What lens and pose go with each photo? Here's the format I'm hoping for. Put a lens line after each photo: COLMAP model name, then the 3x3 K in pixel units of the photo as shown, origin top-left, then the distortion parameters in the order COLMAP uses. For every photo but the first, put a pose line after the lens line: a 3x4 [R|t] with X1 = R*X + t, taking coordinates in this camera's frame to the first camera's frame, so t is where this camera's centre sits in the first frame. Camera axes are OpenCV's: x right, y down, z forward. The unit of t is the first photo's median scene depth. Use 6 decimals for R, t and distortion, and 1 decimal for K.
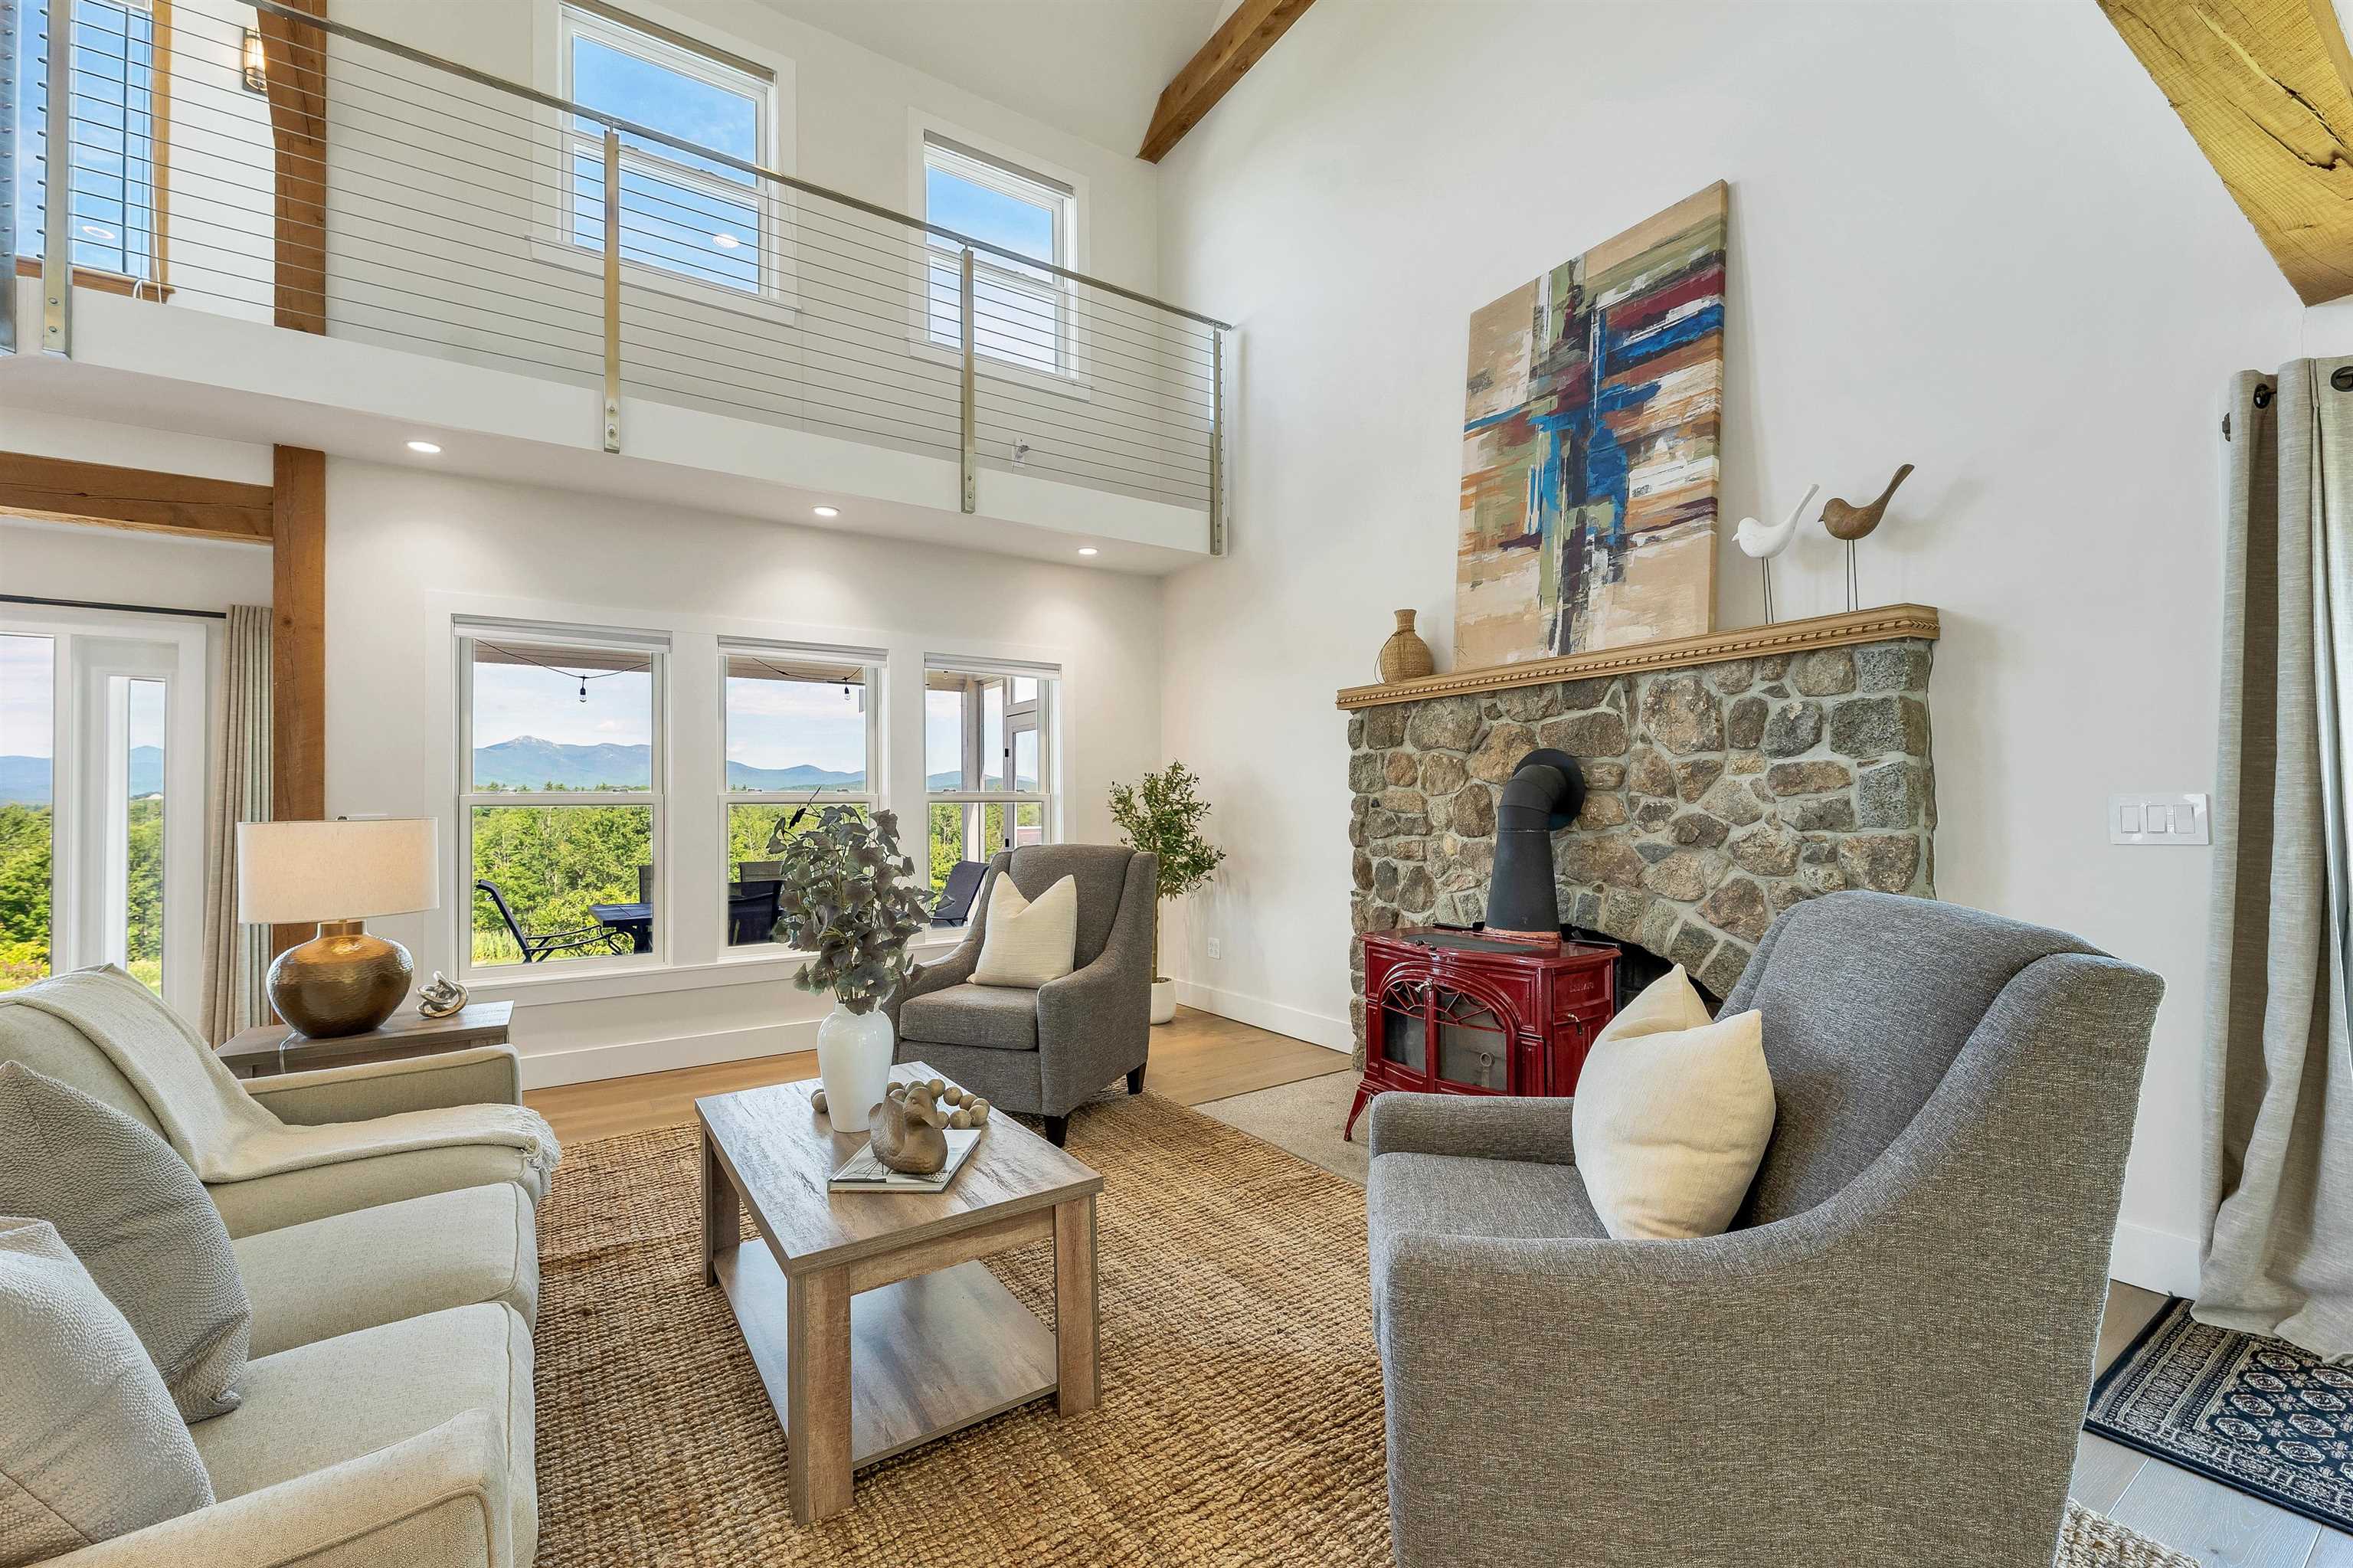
lens RADIAL K [[970.5, 0, 1165.6], [0, 970.5, 795.5], [0, 0, 1]] dist [0.001693, 0.000194]
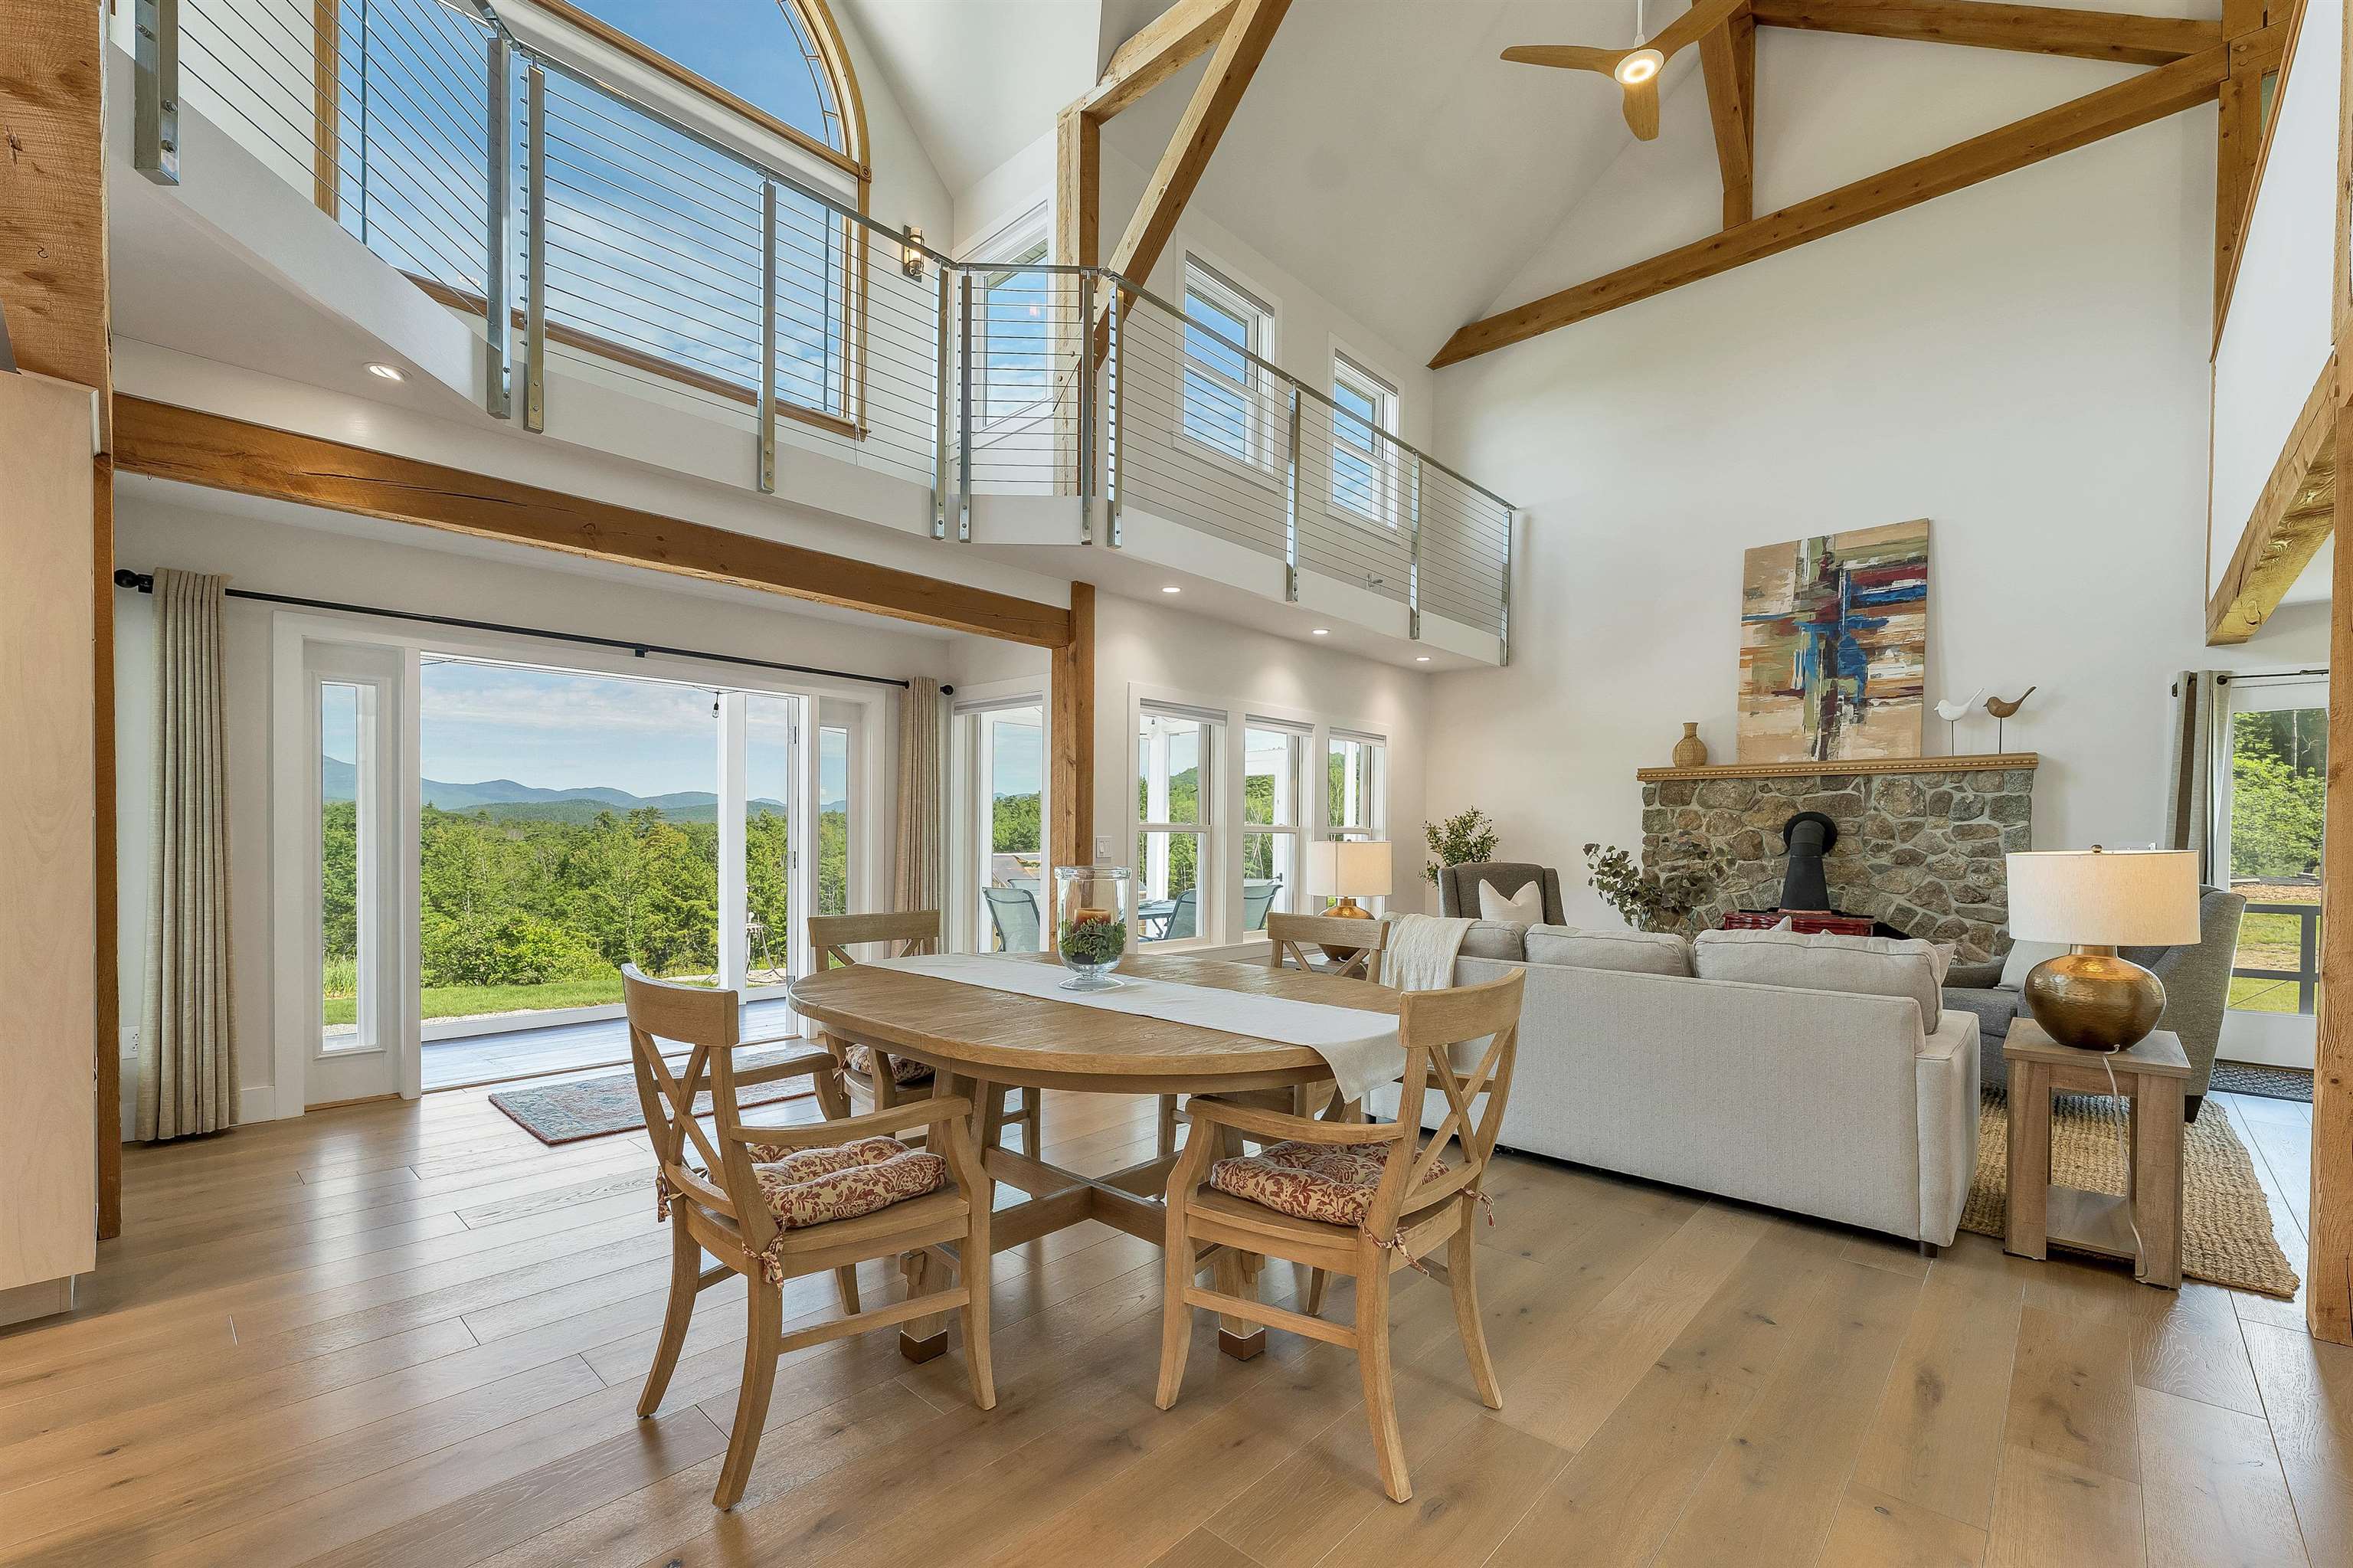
lens RADIAL K [[990.2, 0, 1179.2], [0, 990.2, 860.4], [0, 0, 1]] dist [0.000650, 0.000181]
pose [[0.973154, 0.011680, 0.229859, -1.205988], [-0.019583, 0.999292, 0.032131, 0.006657], [-0.229321, -0.035769, 0.972693, -0.542630]]
